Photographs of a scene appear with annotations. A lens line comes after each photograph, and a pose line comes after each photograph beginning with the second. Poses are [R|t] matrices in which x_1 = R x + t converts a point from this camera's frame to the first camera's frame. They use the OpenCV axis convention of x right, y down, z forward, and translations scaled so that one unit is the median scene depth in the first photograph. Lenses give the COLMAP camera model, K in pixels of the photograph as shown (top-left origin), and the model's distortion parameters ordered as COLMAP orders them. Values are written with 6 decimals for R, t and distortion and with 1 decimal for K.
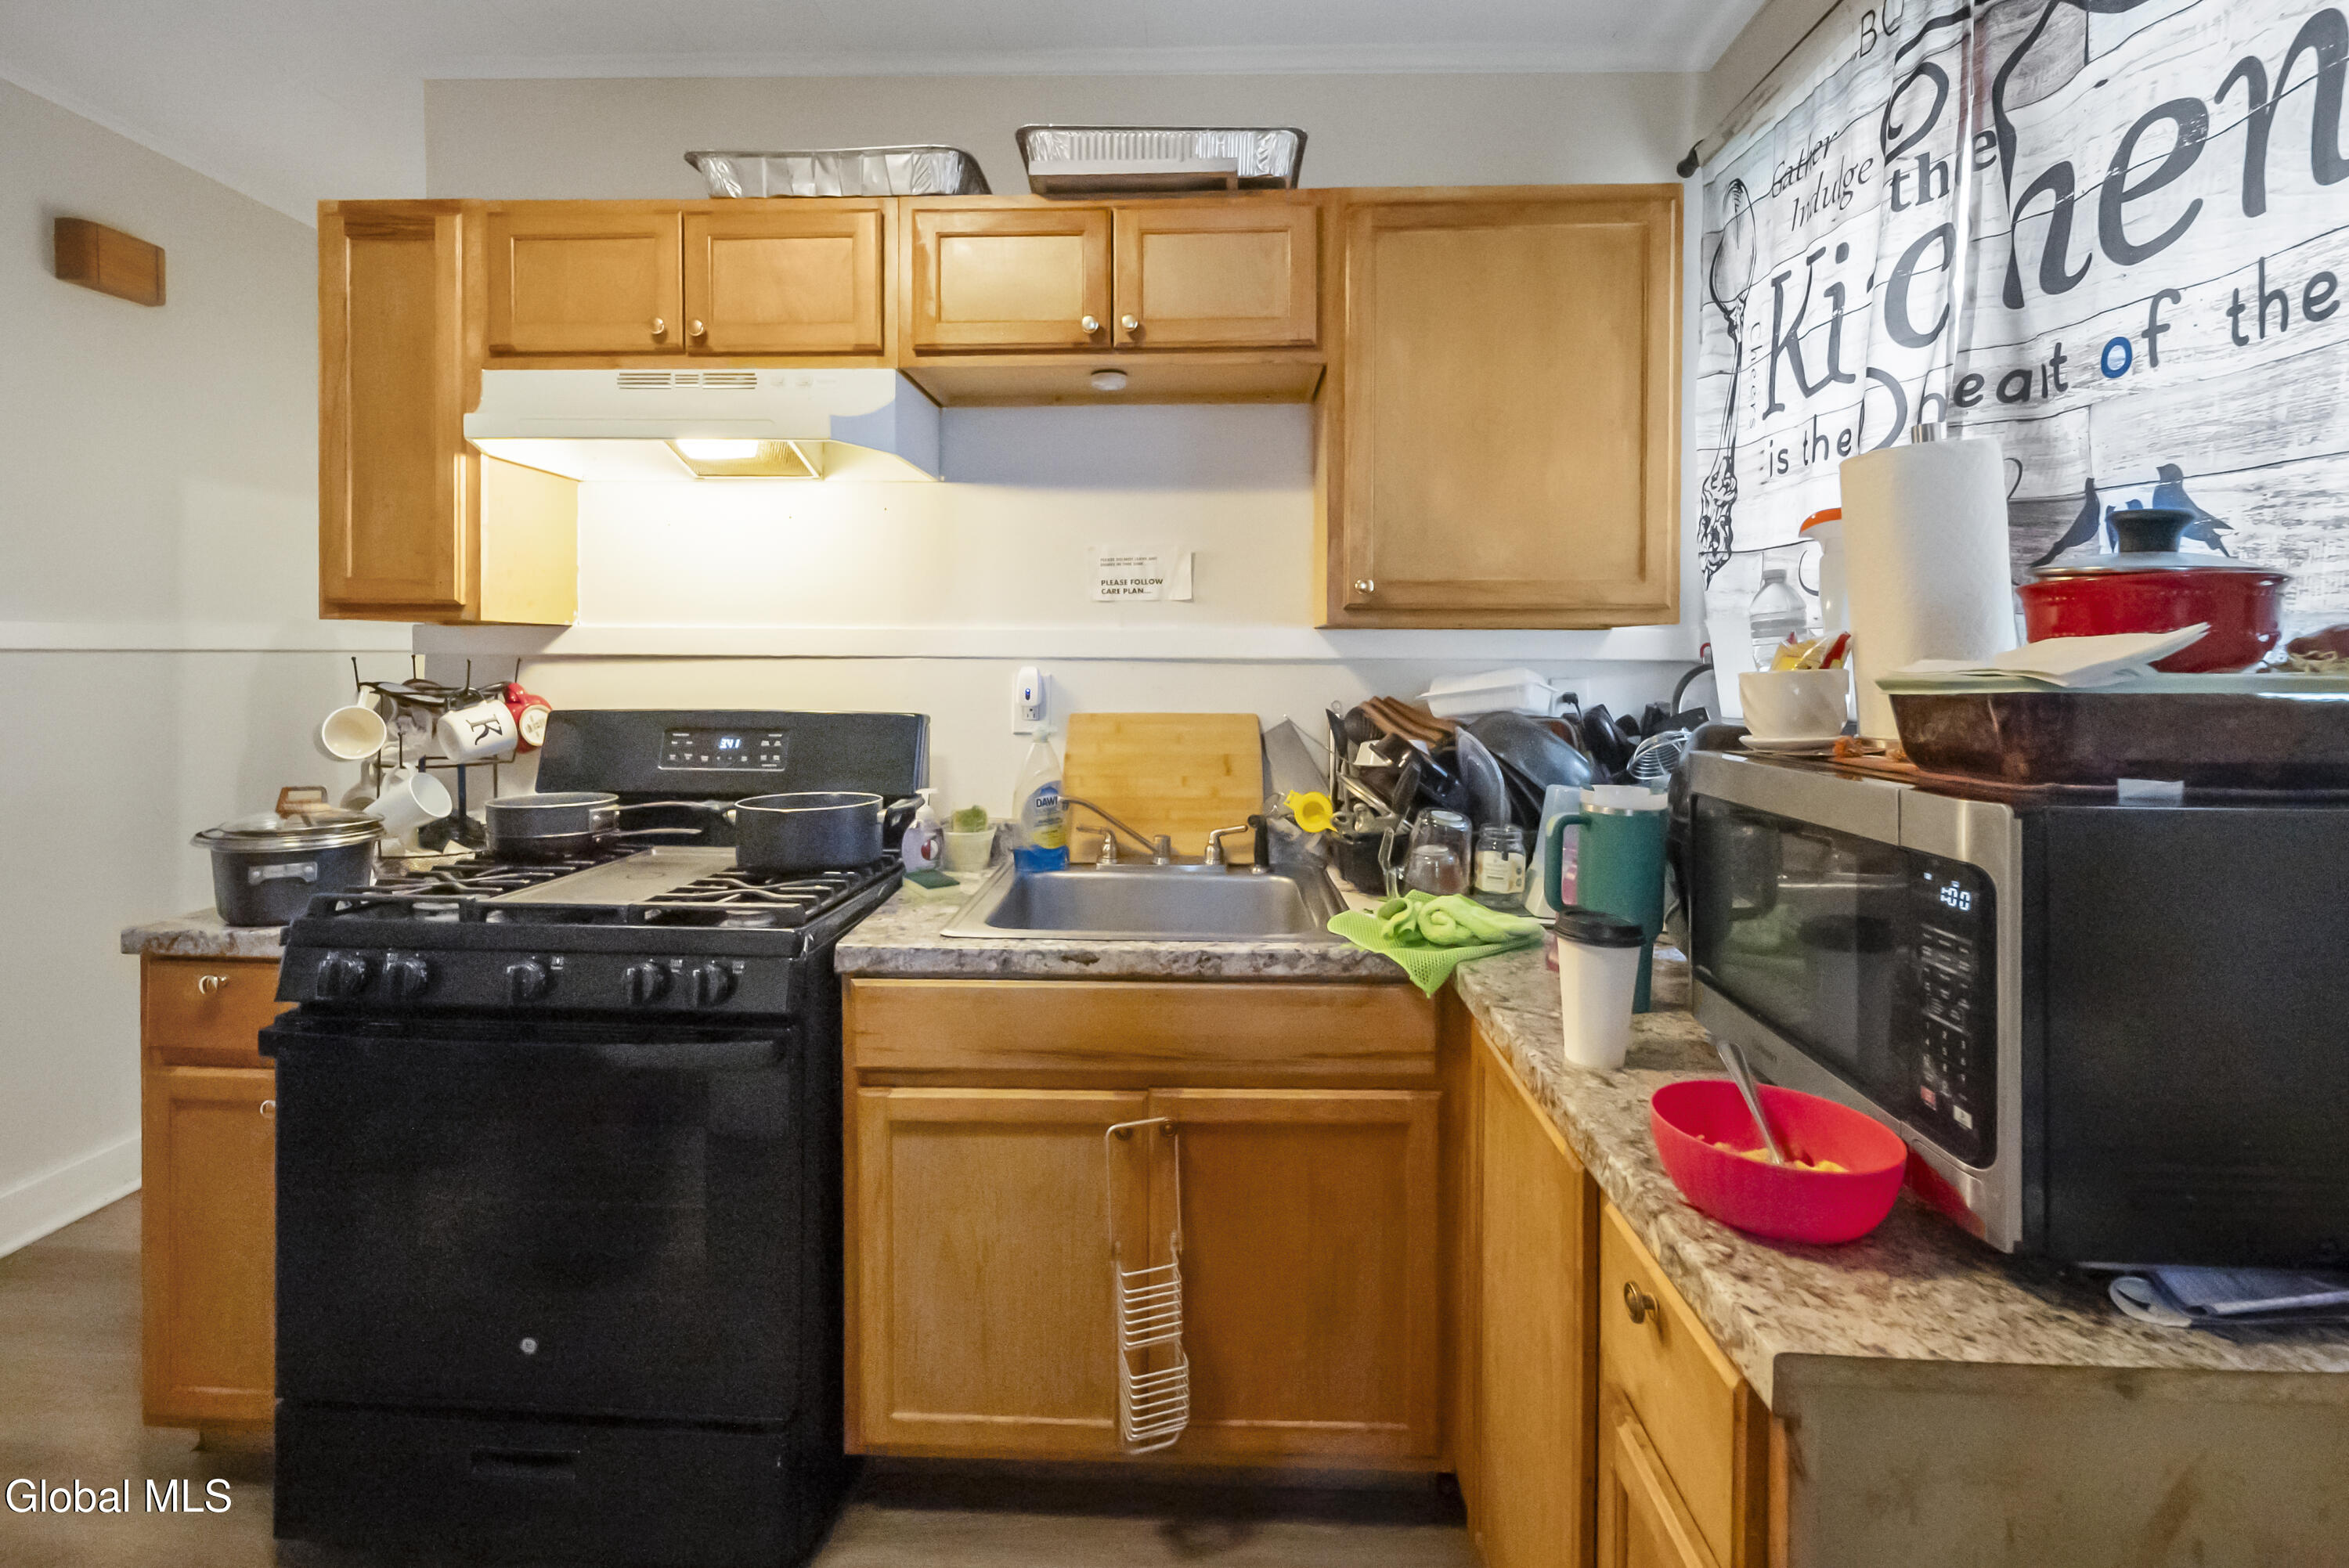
lens RADIAL K [[1058.8, 0, 1141.0], [0, 1058.8, 663.3], [0, 0, 1]] dist [0.005078, 0.000057]
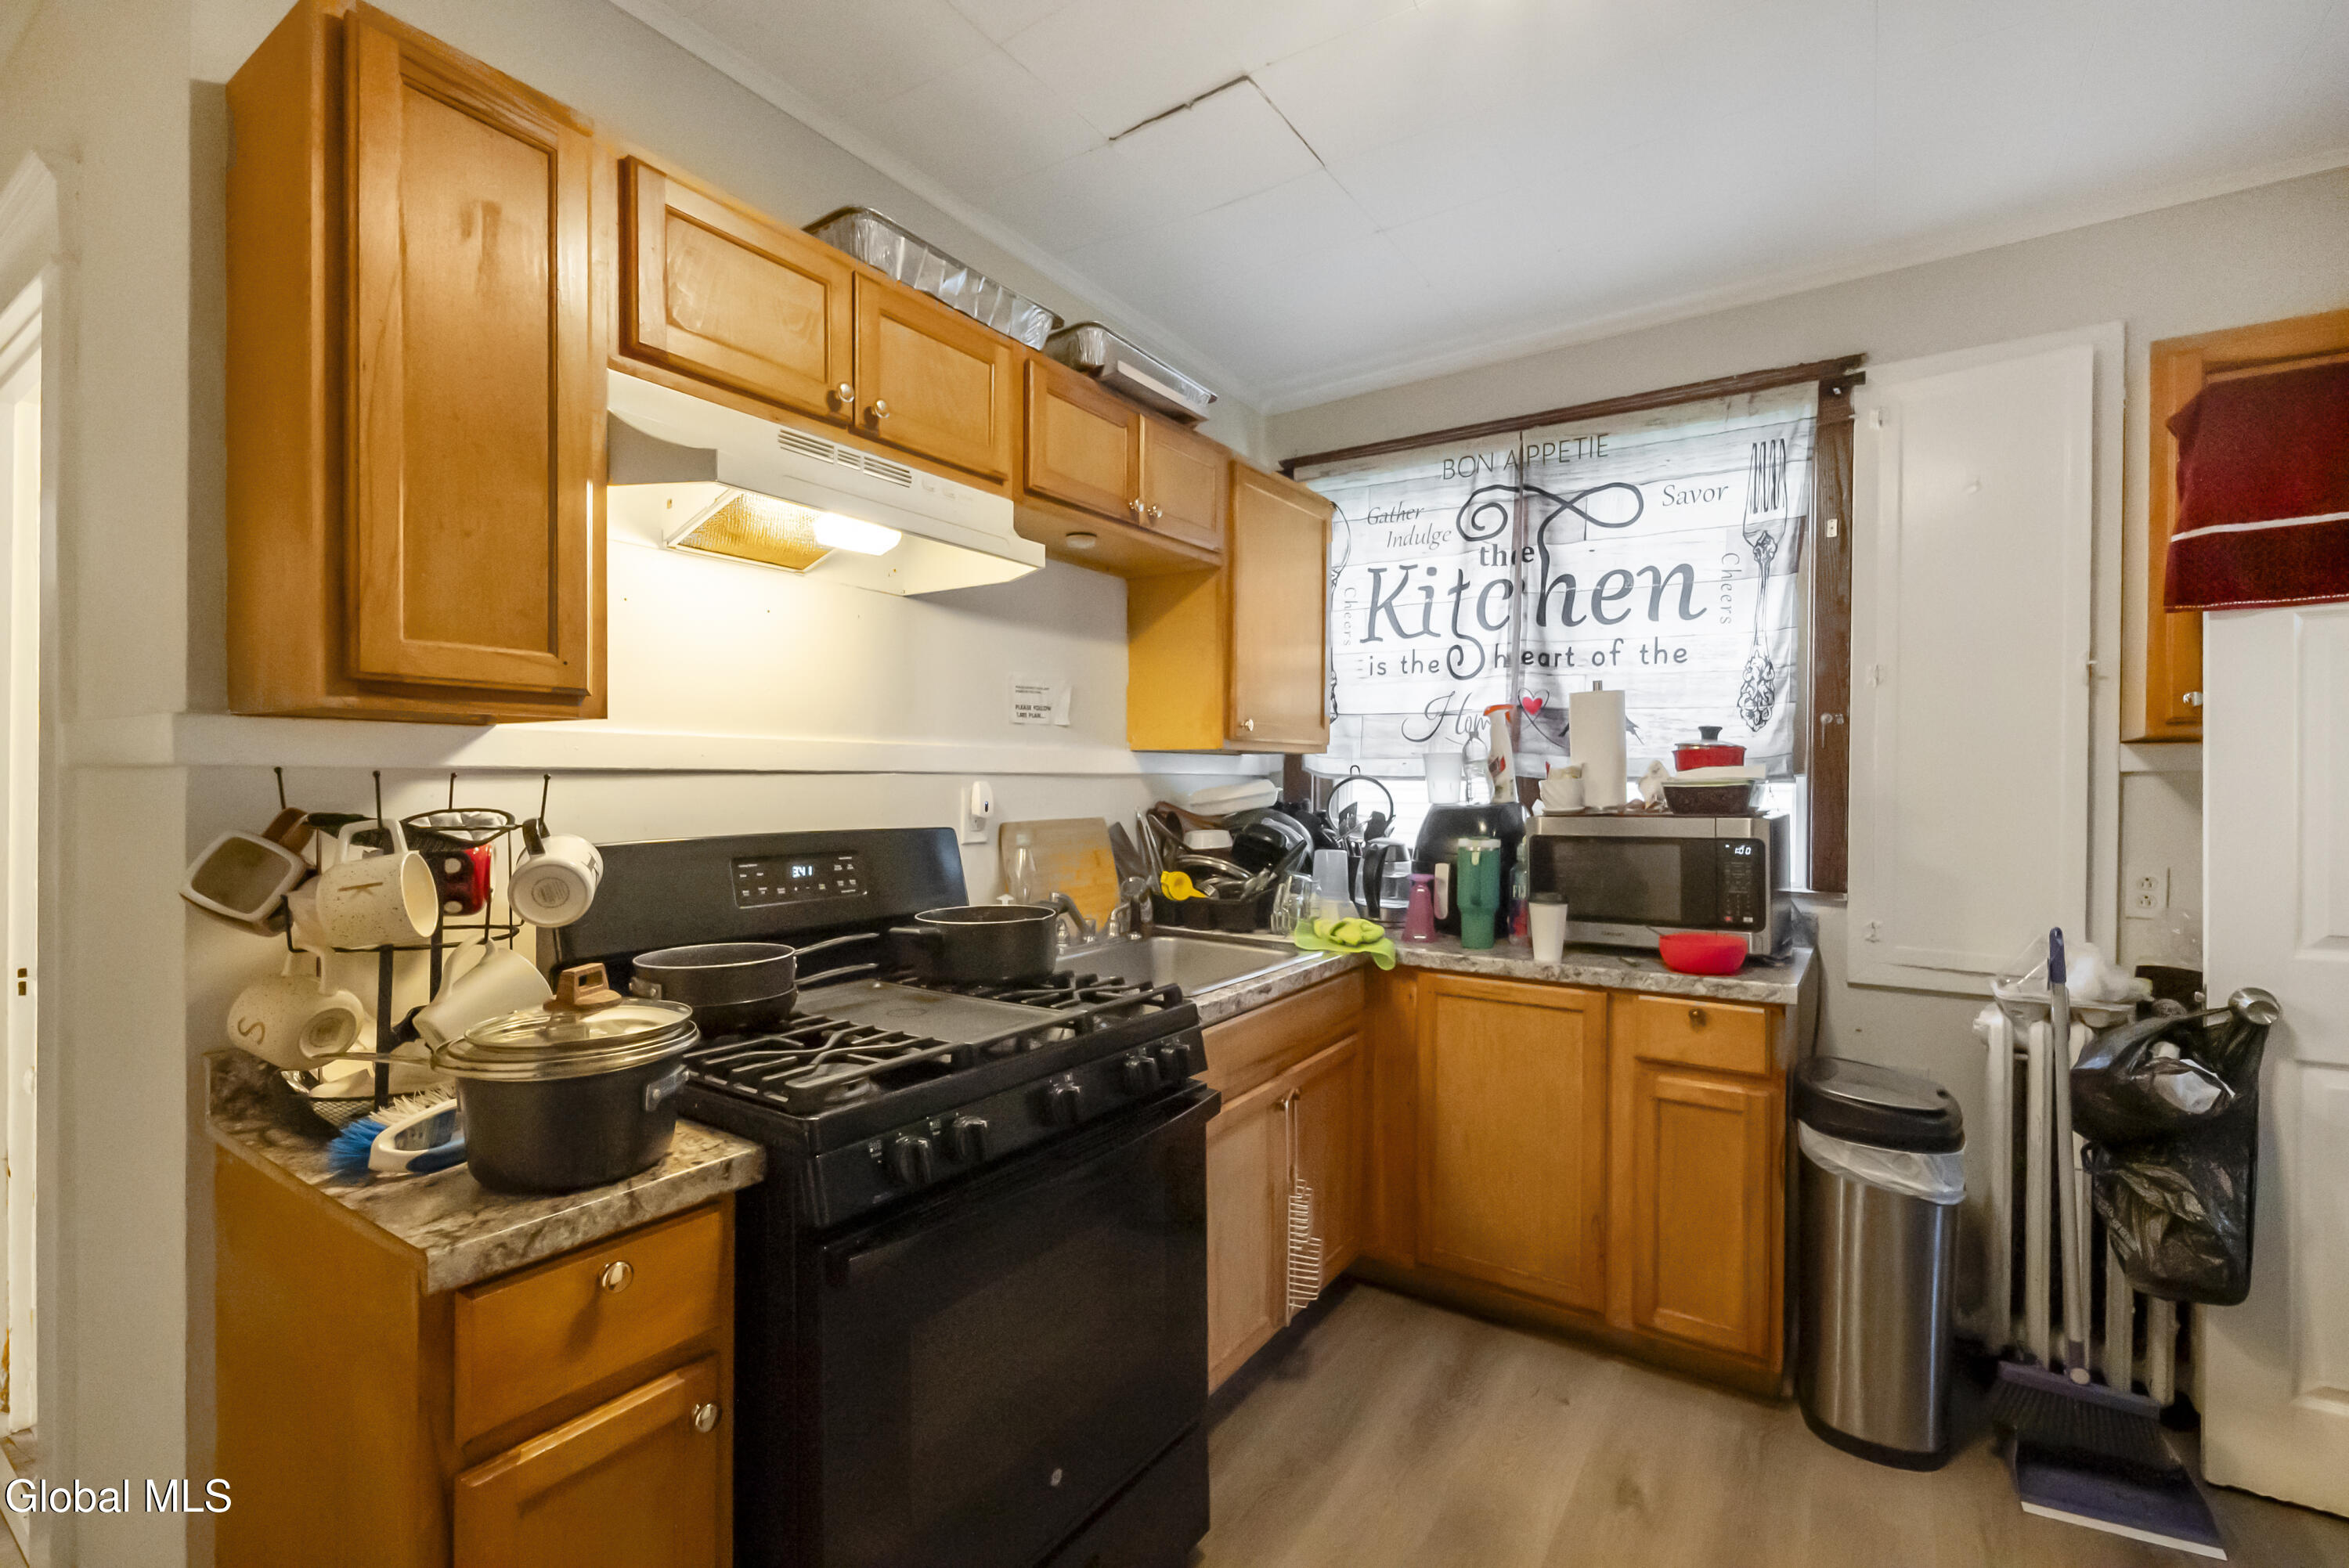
lens RADIAL K [[1058.8, 0, 1150.8], [0, 1058.8, 782.7], [0, 0, 1]] dist [0.005078, 0.000057]
pose [[0.522426, -0.006839, 0.852657, -1.313725], [0.003922, 0.999977, 0.005618, -0.001098], [-0.852676, 0.000409, 0.522441, 0.403964]]
